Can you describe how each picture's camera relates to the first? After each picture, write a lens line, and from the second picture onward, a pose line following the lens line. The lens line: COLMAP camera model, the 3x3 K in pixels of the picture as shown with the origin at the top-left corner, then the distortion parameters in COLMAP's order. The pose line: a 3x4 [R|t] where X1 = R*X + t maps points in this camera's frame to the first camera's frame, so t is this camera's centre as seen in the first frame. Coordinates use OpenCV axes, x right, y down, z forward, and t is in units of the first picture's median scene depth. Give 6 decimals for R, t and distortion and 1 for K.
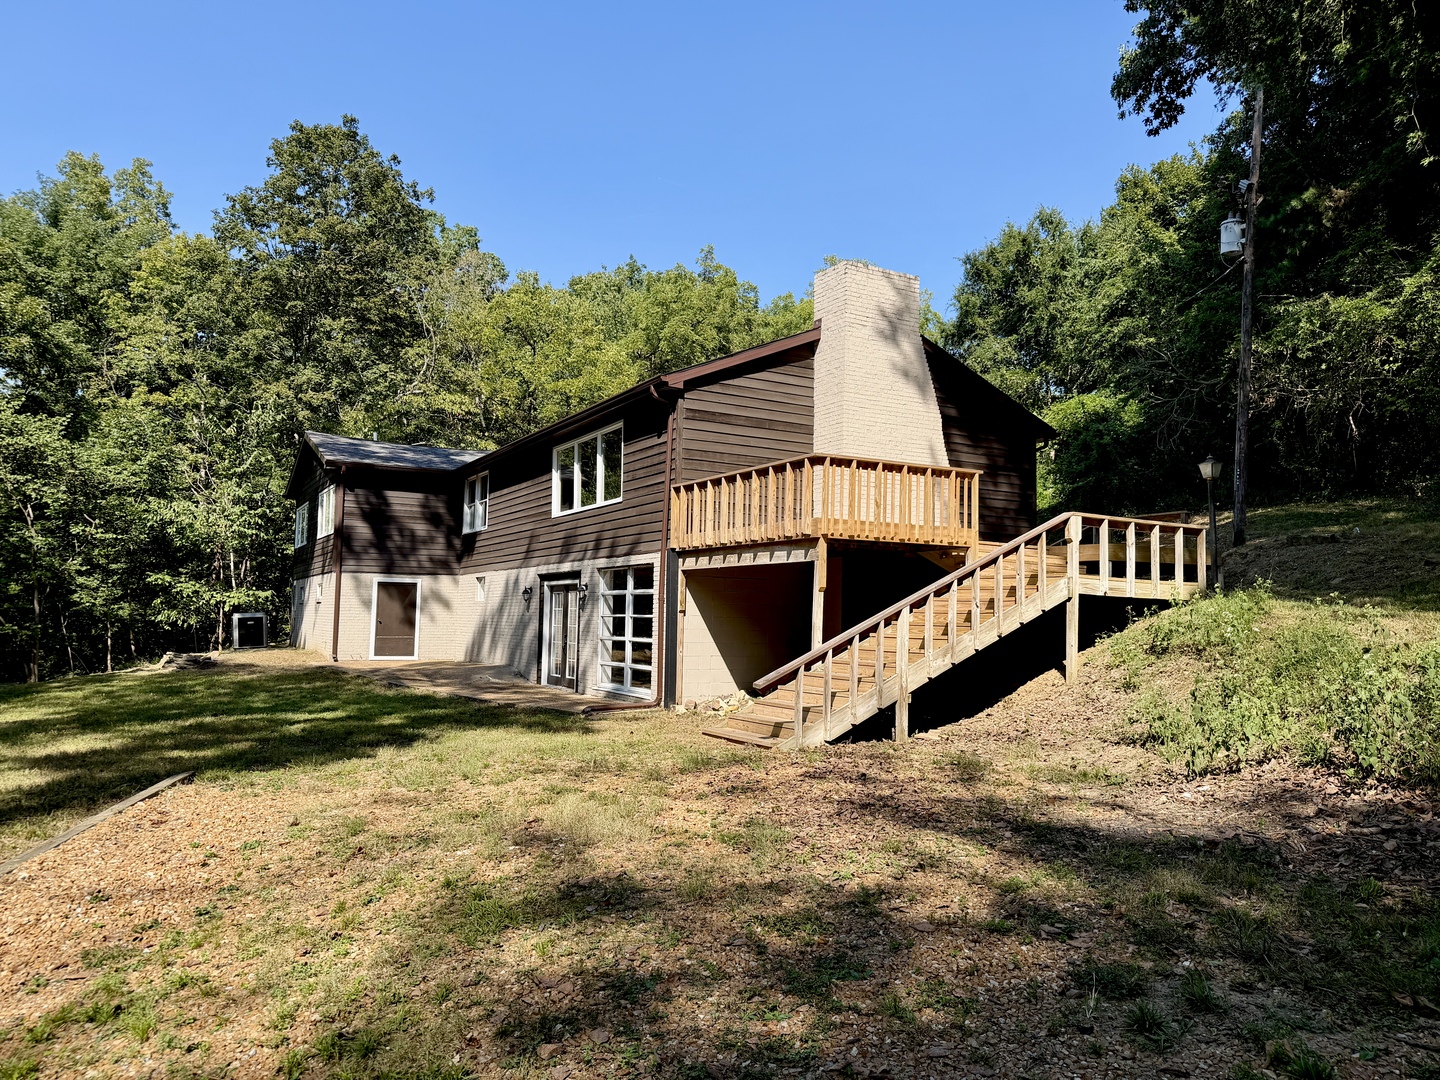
lens RADIAL K [[1006.8, 0, 716.9], [0, 1006.8, 551.2], [0, 0, 1]] dist [0.073979, -0.086820]
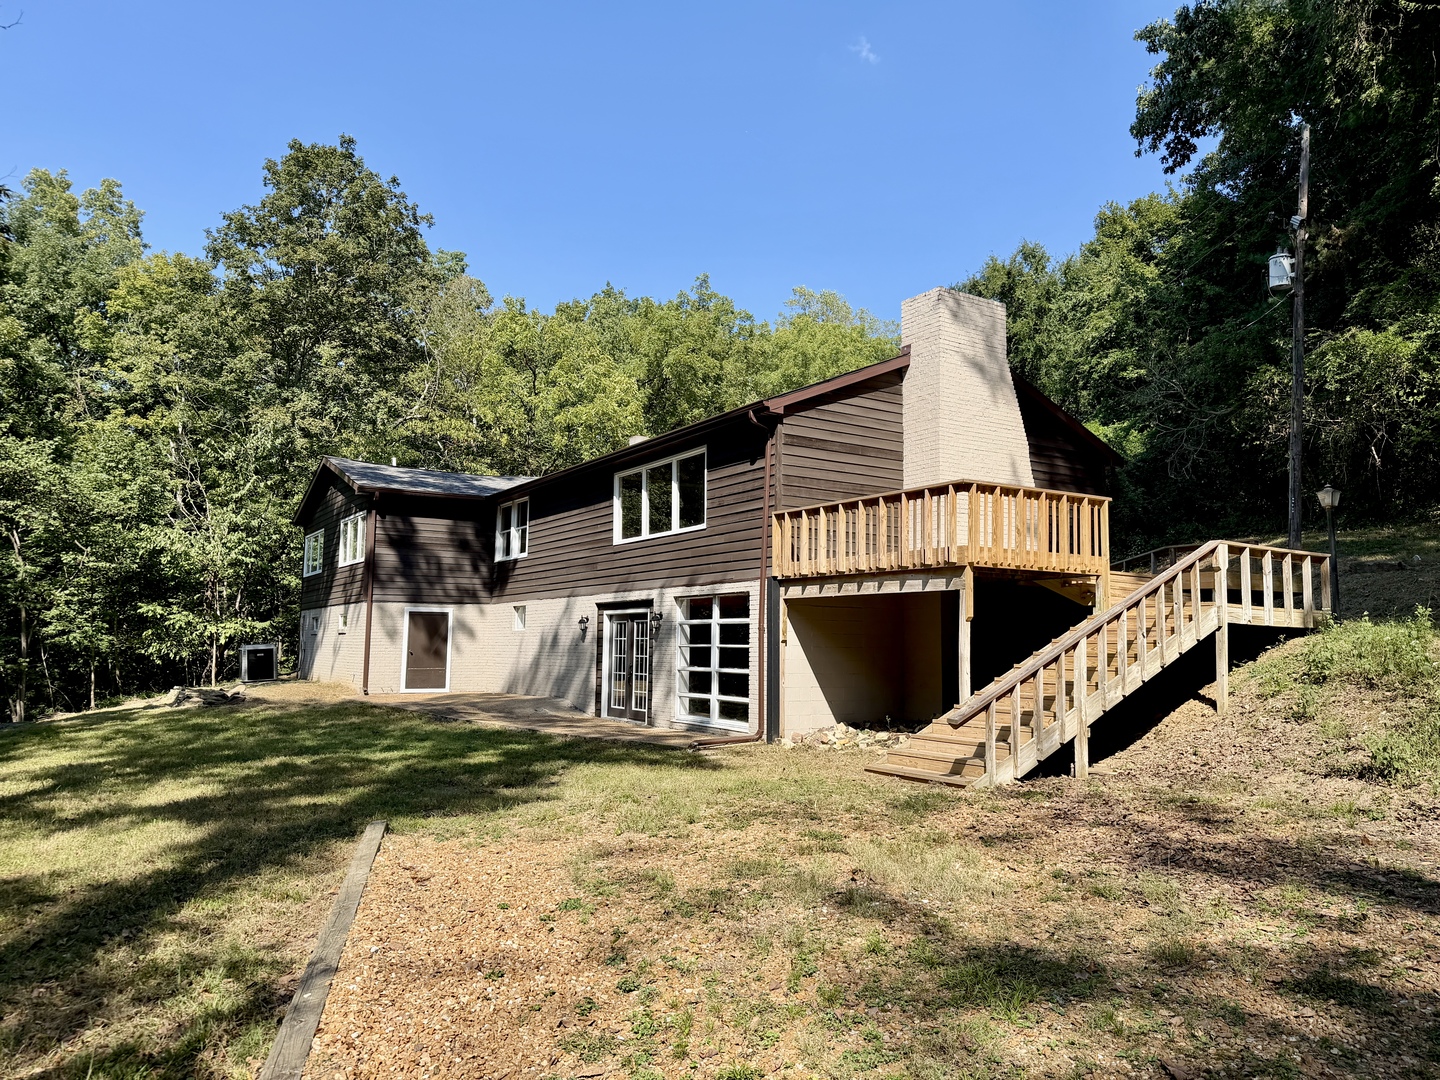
lens RADIAL K [[1007.9, 0, 720.0], [0, 1007.9, 540.0], [0, 0, 1]] dist [0.081400, -0.095520]
pose [[0.998254, 0.000307, 0.059060, -0.089902], [0.001917, 0.999291, -0.037595, -0.000971], [-0.059029, 0.037642, 0.997546, 0.016259]]
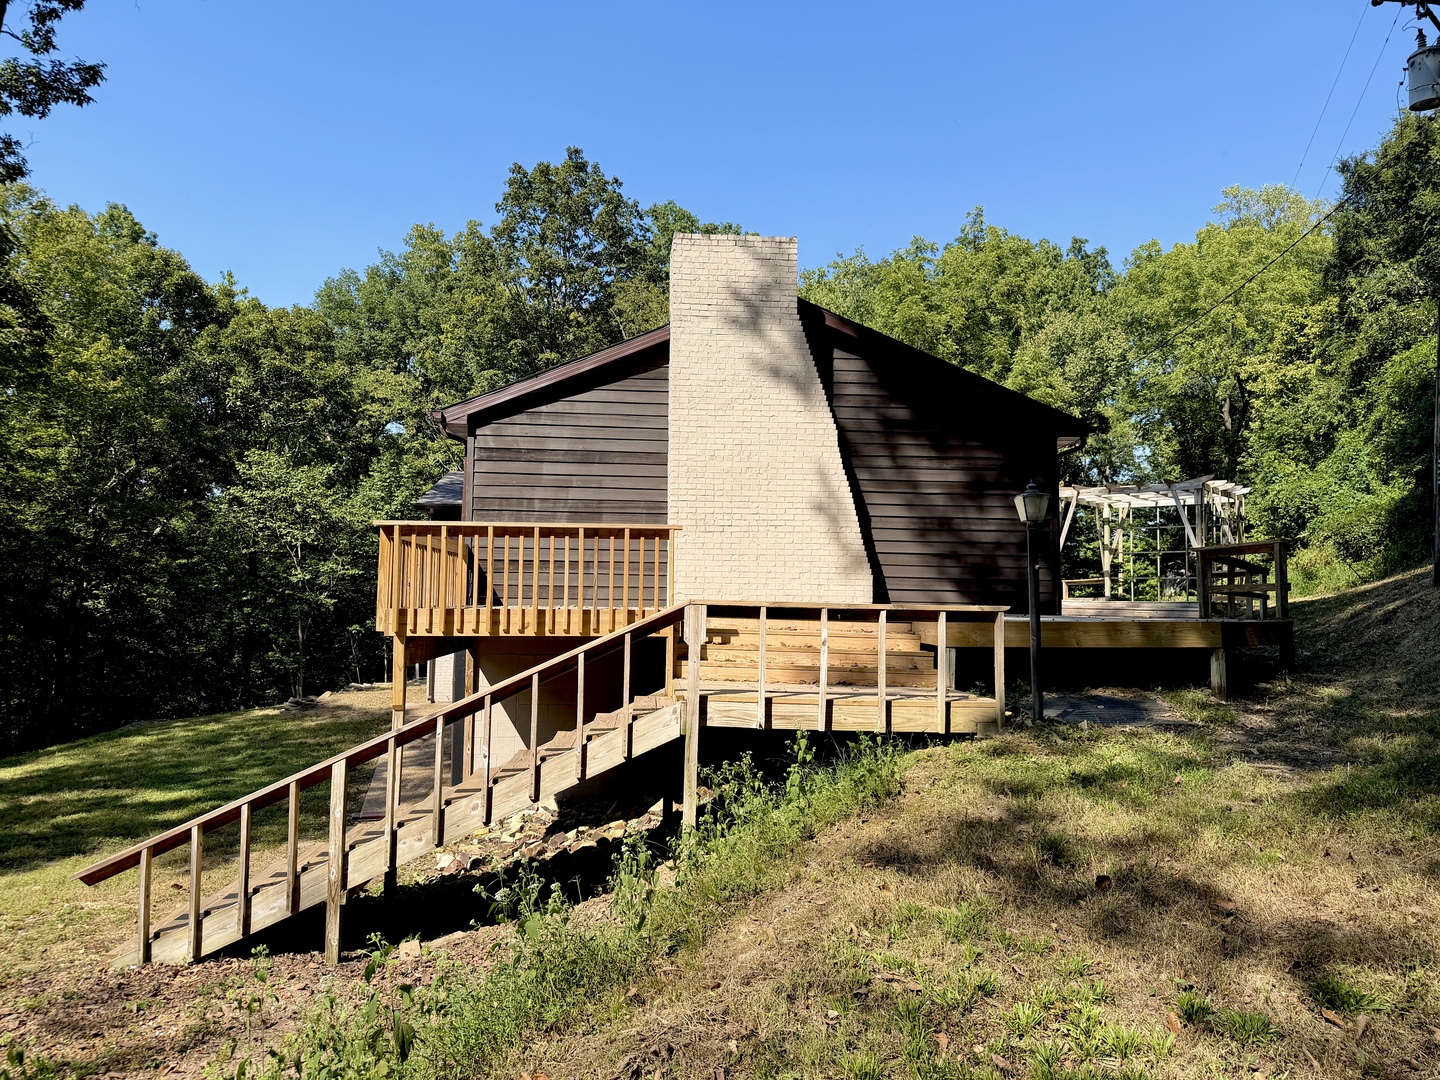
lens RADIAL K [[1021.7, 0, 720.0], [0, 1021.7, 540.0], [0, 0, 1]] dist [0.000282, 0.000259]
pose [[0.902040, -0.033891, -0.430319, 0.293470], [0.033925, 0.999396, -0.007596, -0.032299], [0.430317, -0.007747, 0.902645, 0.201694]]
